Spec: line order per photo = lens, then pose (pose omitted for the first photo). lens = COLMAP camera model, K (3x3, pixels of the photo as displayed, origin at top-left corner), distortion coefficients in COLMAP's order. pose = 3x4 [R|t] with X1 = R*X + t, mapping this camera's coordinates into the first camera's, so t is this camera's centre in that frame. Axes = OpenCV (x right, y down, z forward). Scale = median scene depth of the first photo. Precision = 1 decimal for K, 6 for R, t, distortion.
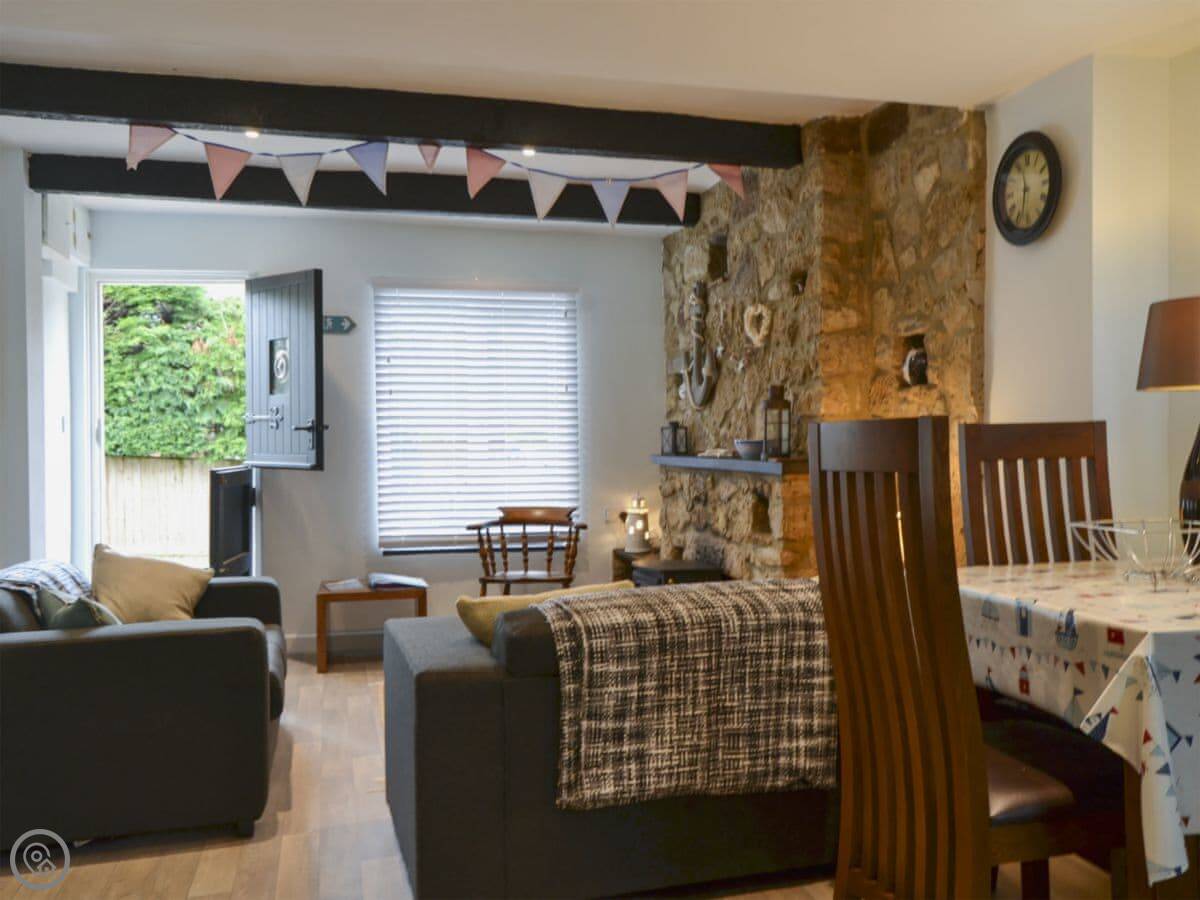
lens RADIAL K [[1156.5, 0, 595.0], [0, 1156.5, 452.8], [0, 0, 1]] dist [-0.004352, 0.012984]
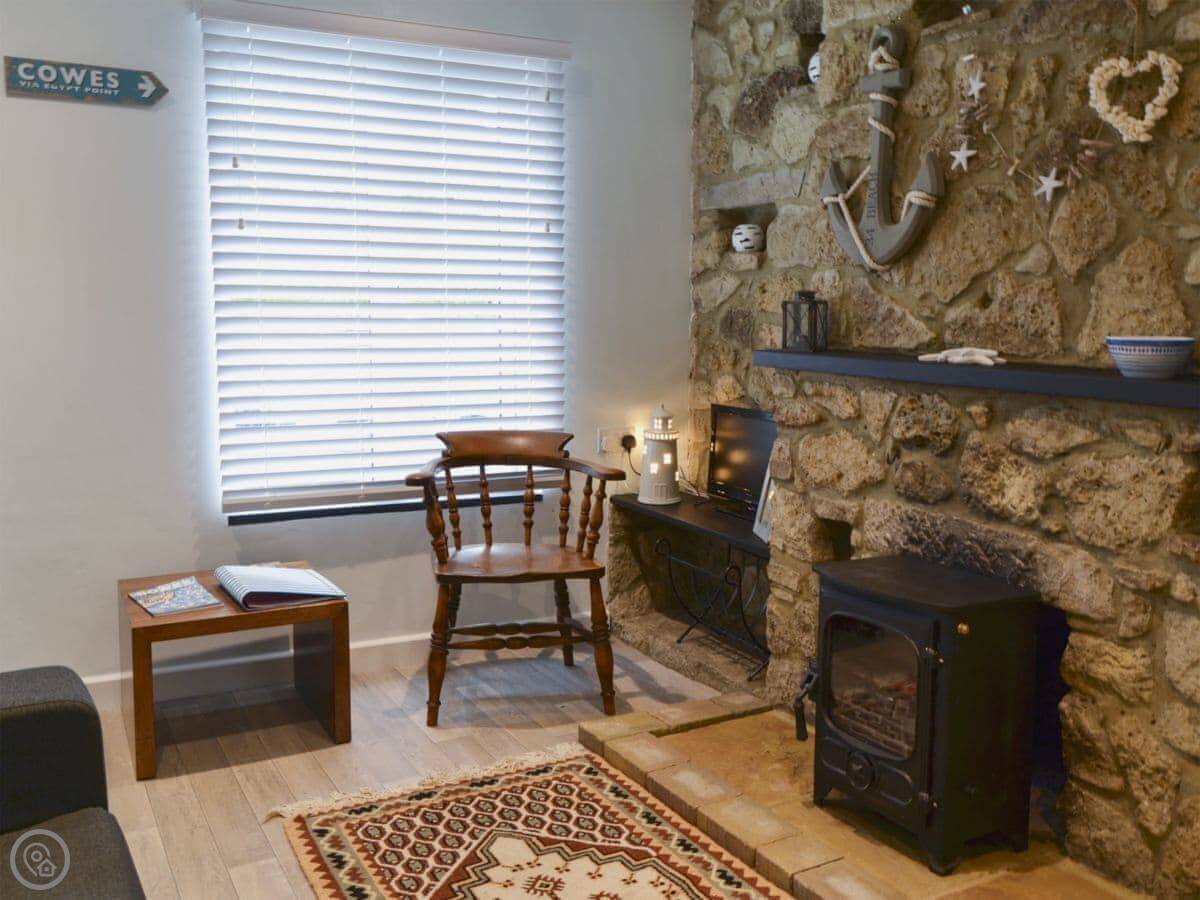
lens RADIAL K [[1156.5, 0, 595.0], [0, 1156.5, 452.8], [0, 0, 1]] dist [-0.004352, 0.012984]
pose [[0.969043, -0.016322, 0.246351, -0.151451], [-0.013274, 0.992924, 0.118004, -0.012696], [-0.246534, -0.117621, 0.961970, 0.434748]]
